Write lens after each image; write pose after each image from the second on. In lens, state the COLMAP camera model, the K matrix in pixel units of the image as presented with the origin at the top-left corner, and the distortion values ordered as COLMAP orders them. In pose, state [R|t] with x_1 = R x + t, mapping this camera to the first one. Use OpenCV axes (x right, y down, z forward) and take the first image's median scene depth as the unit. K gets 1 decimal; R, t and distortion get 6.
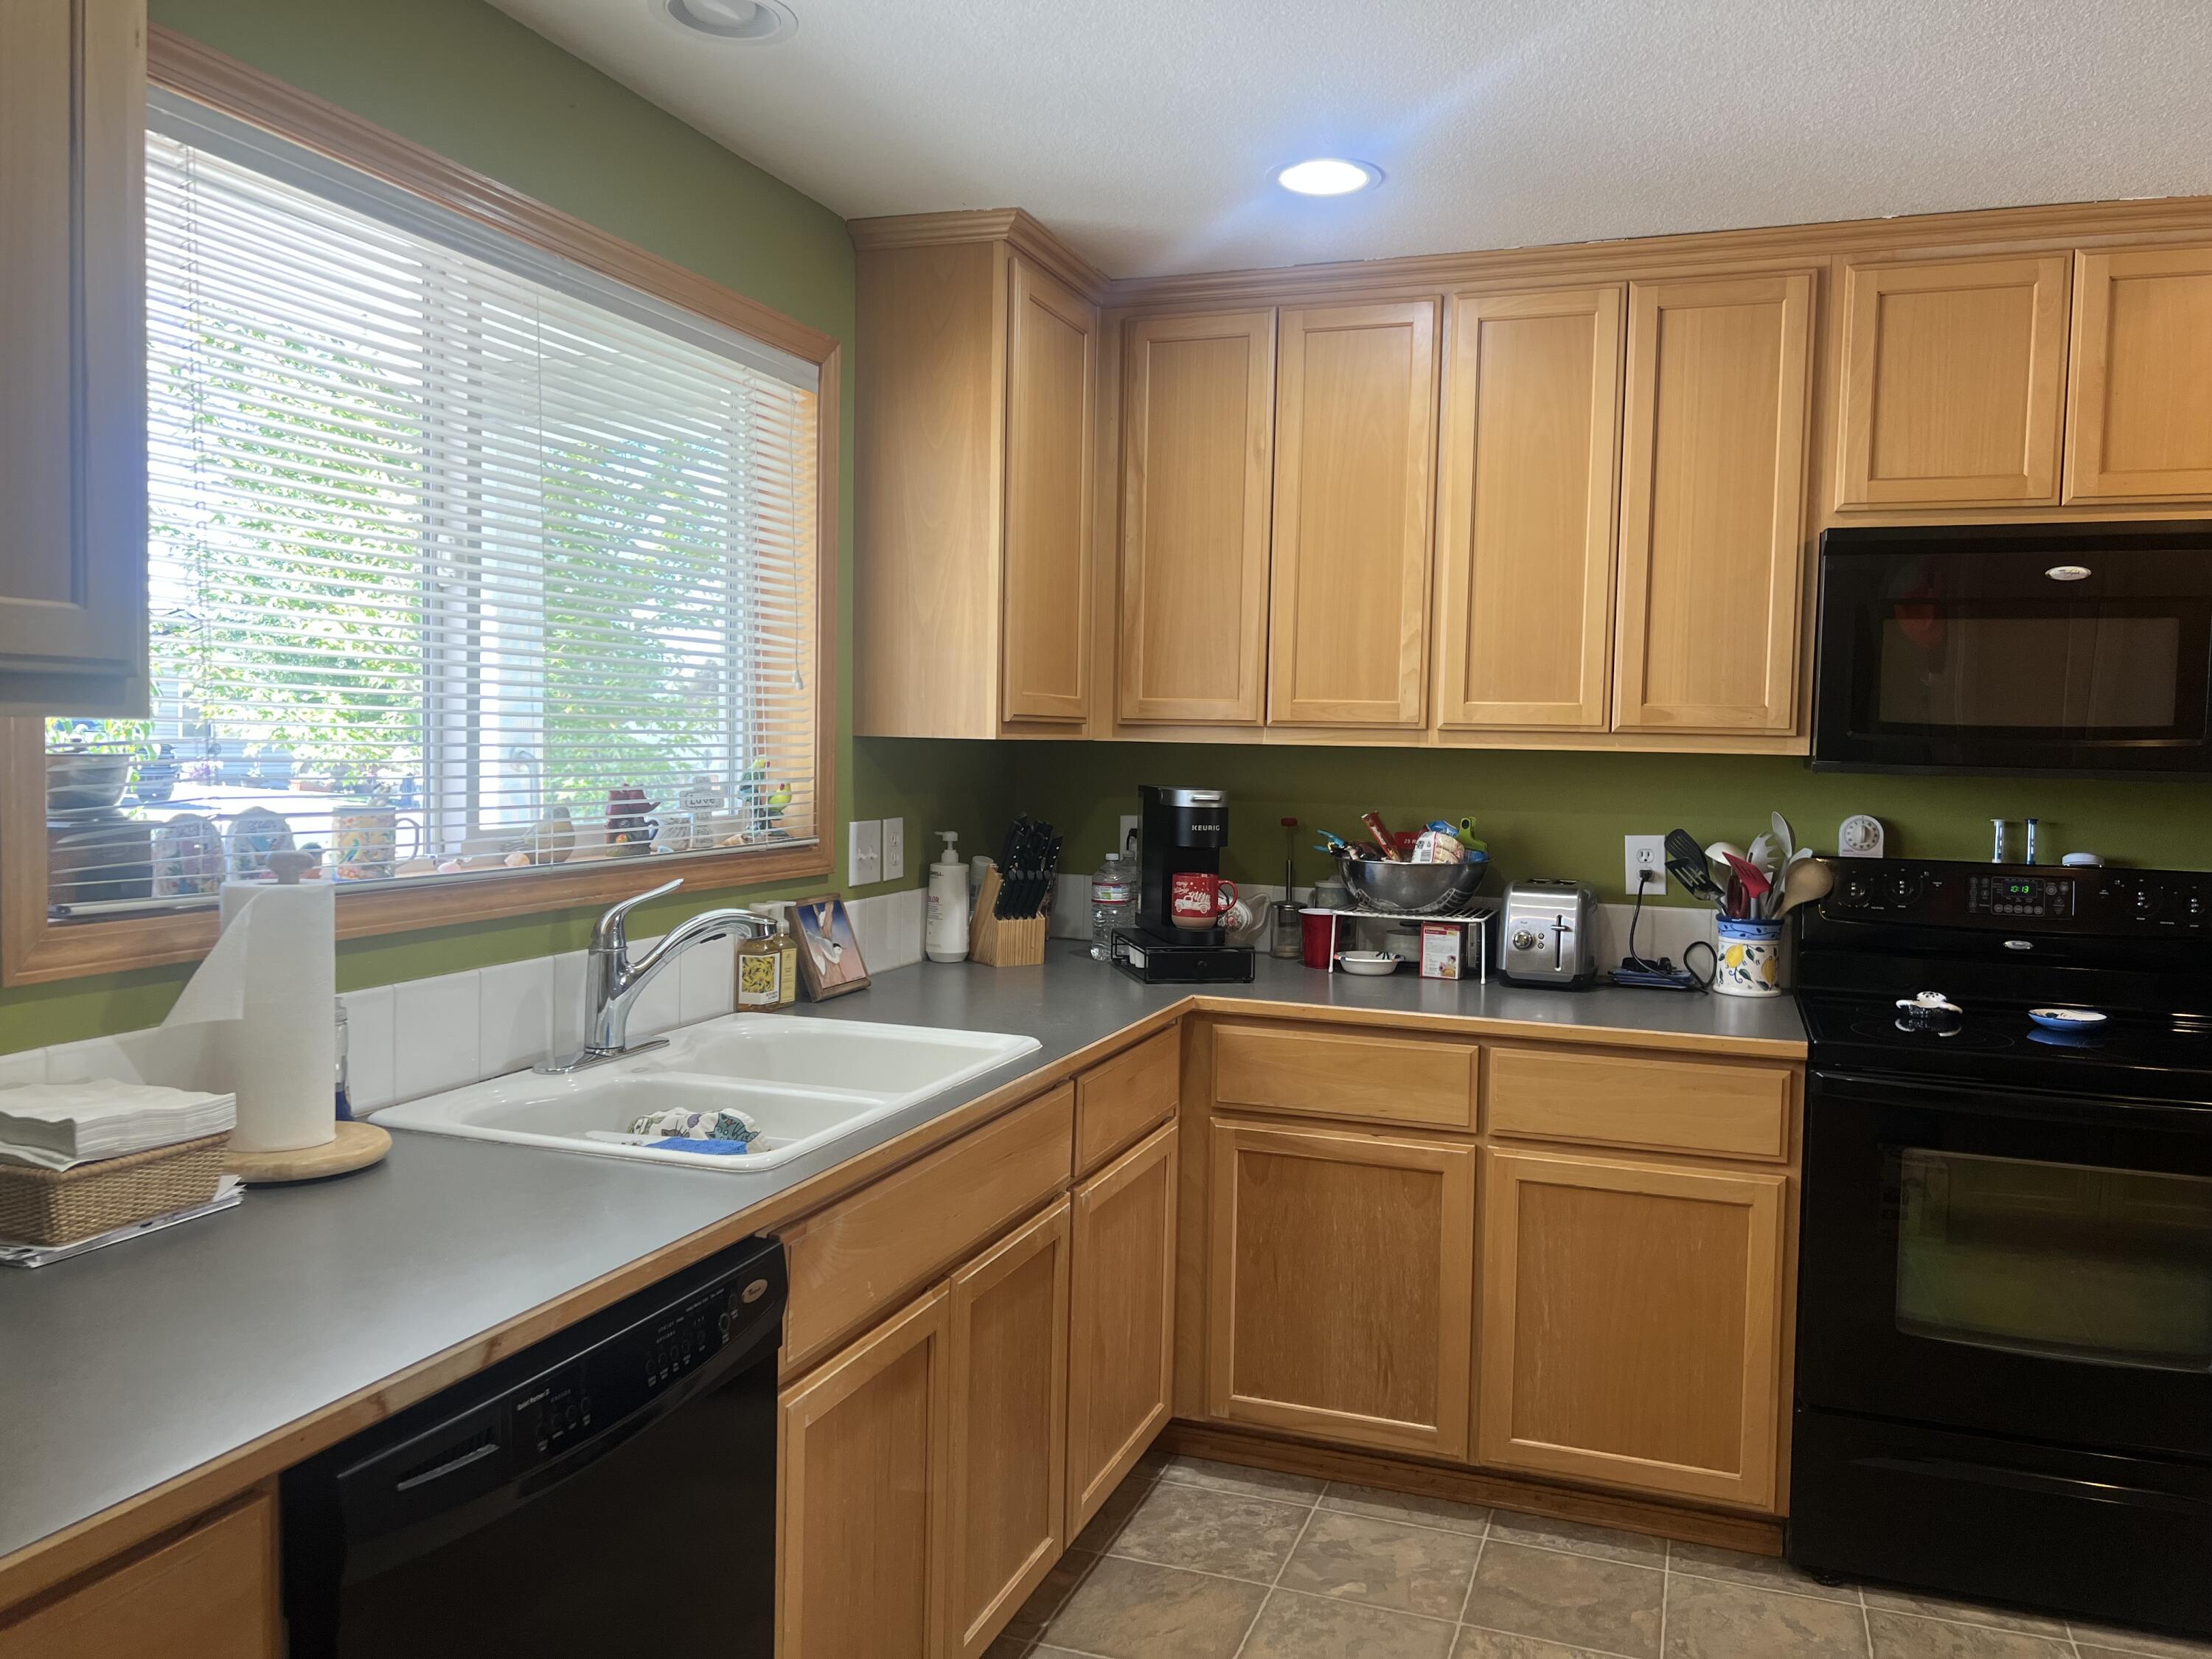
lens RADIAL K [[1664.1, 0, 1108.5], [0, 1664.1, 827.1], [0, 0, 1]] dist [0.034802, -0.012318]
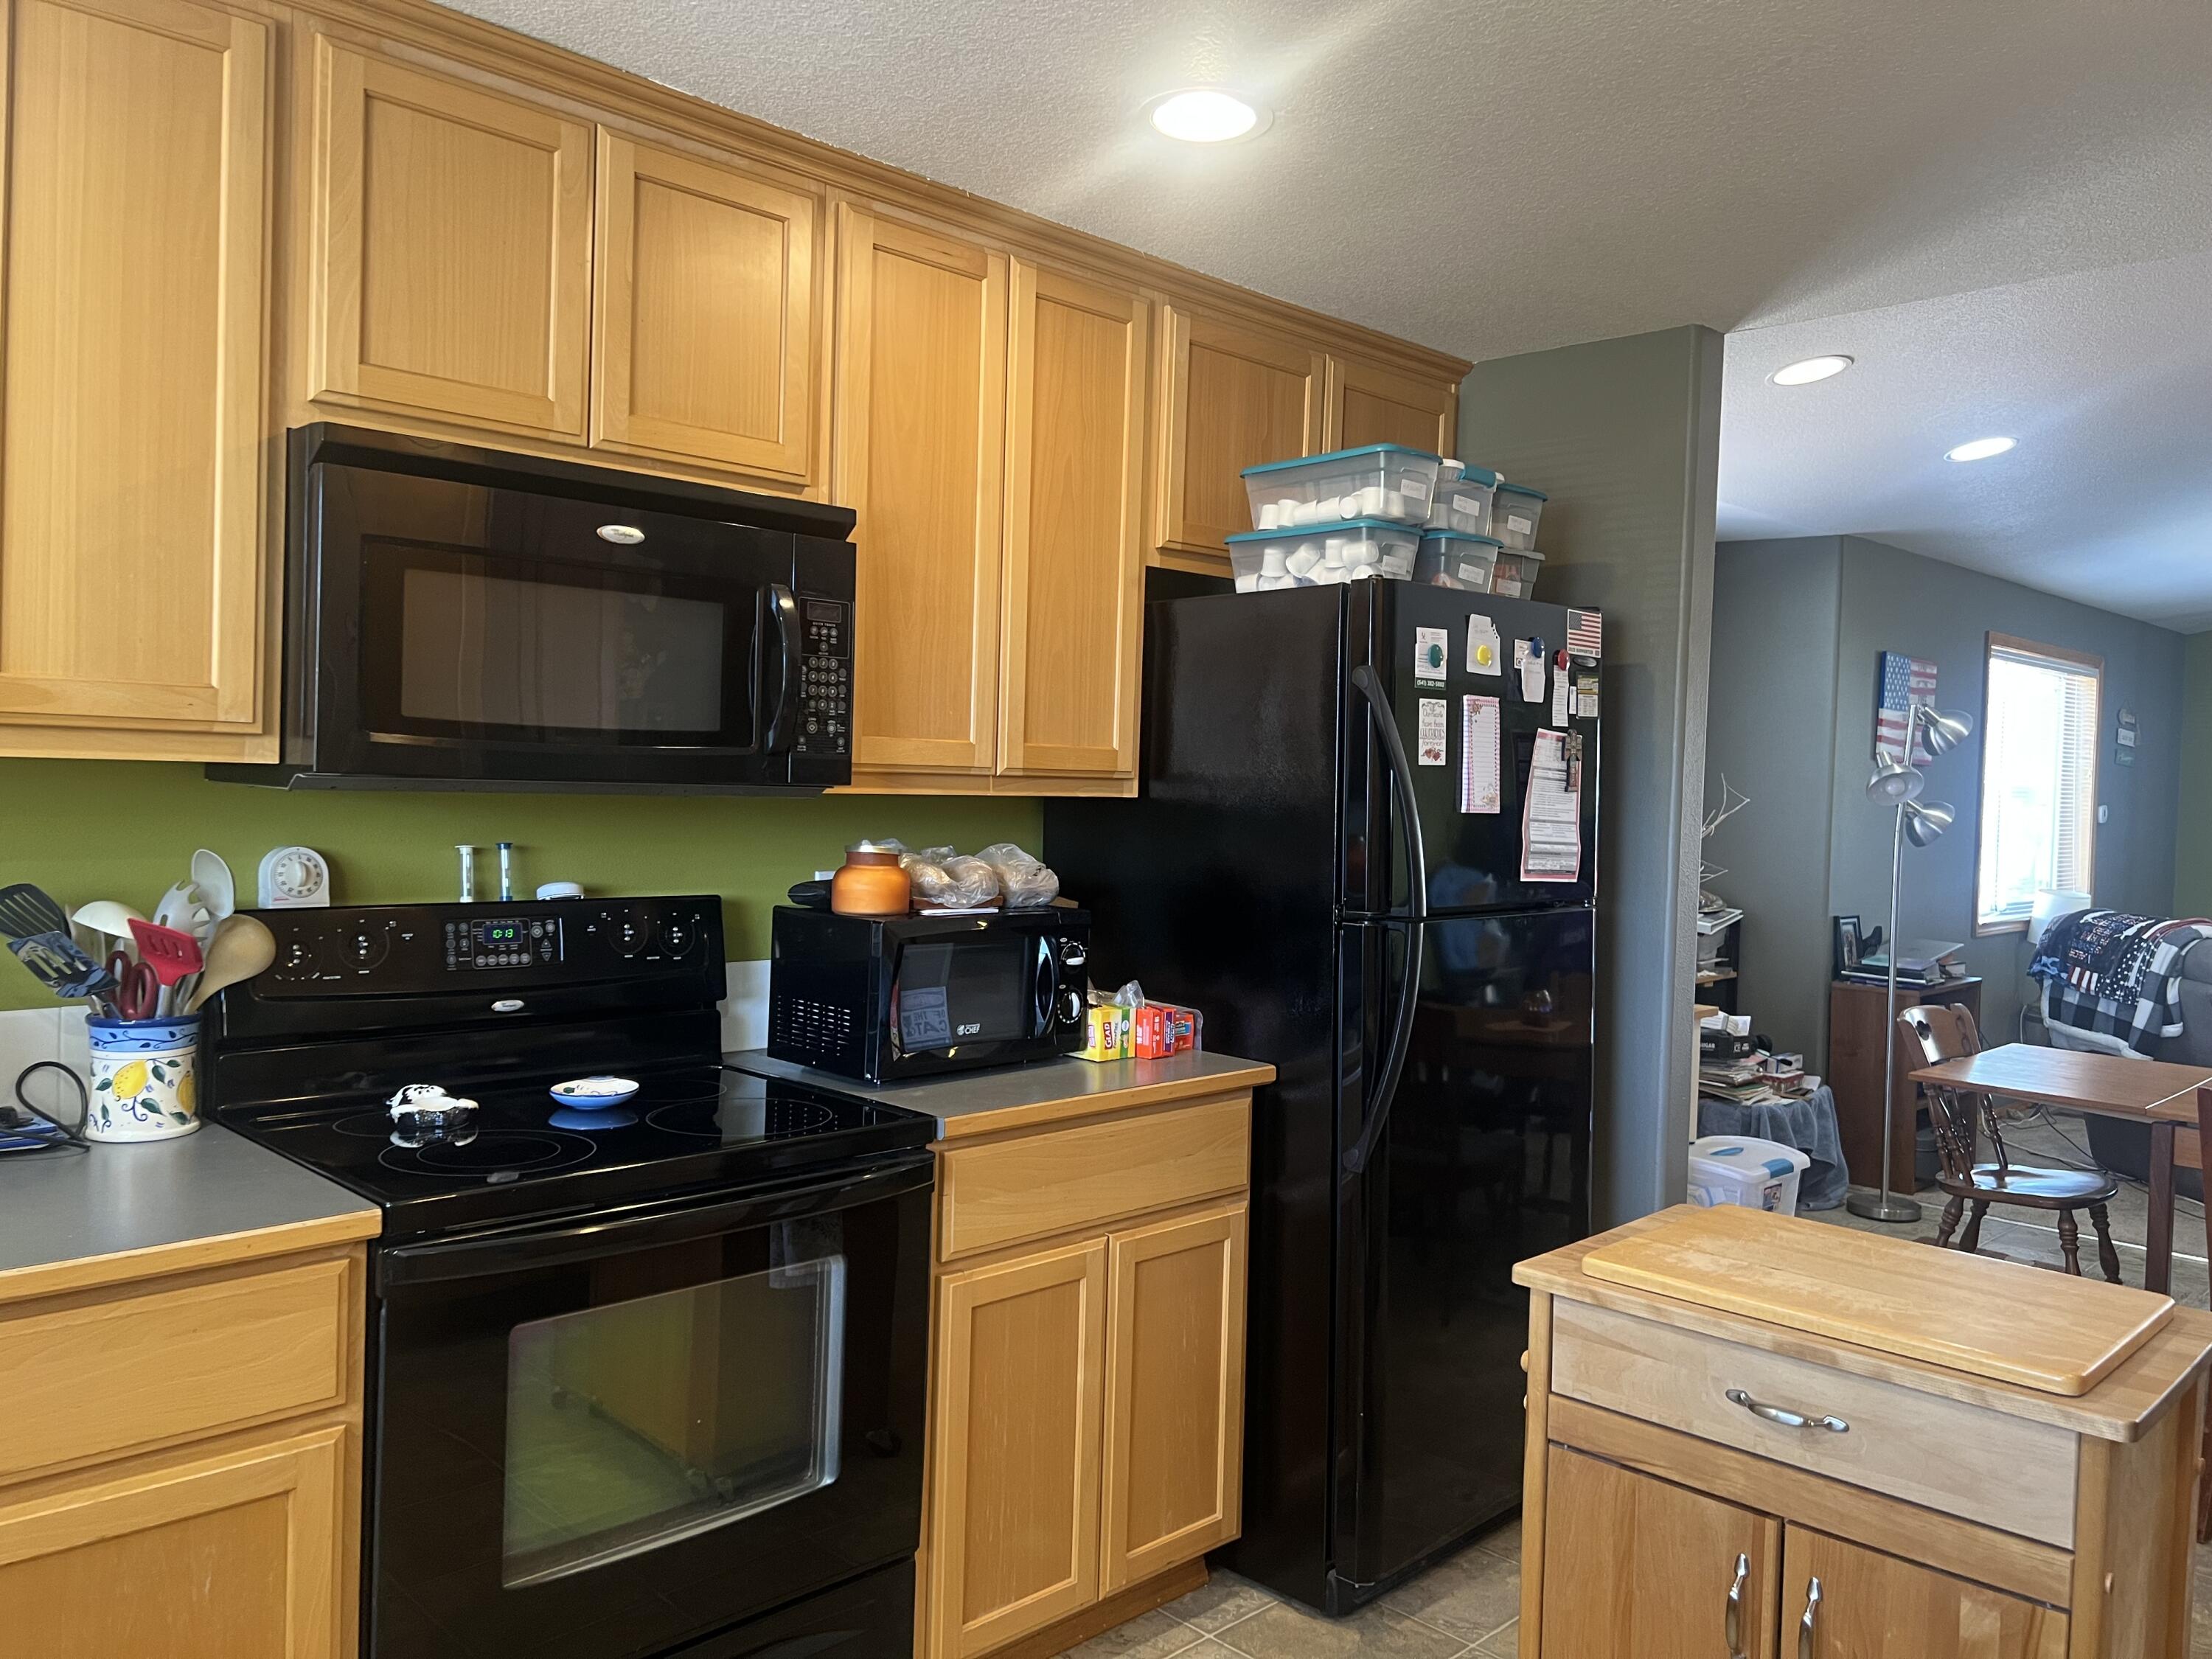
lens RADIAL K [[1664.1, 0, 1106.2], [0, 1664.1, 816.9], [0, 0, 1]] dist [0.034802, -0.012318]
pose [[0.429774, -0.030842, 0.902409, -0.038156], [0.029492, 0.999363, 0.020110, -0.024882], [-0.902455, 0.017971, 0.430410, 0.409729]]
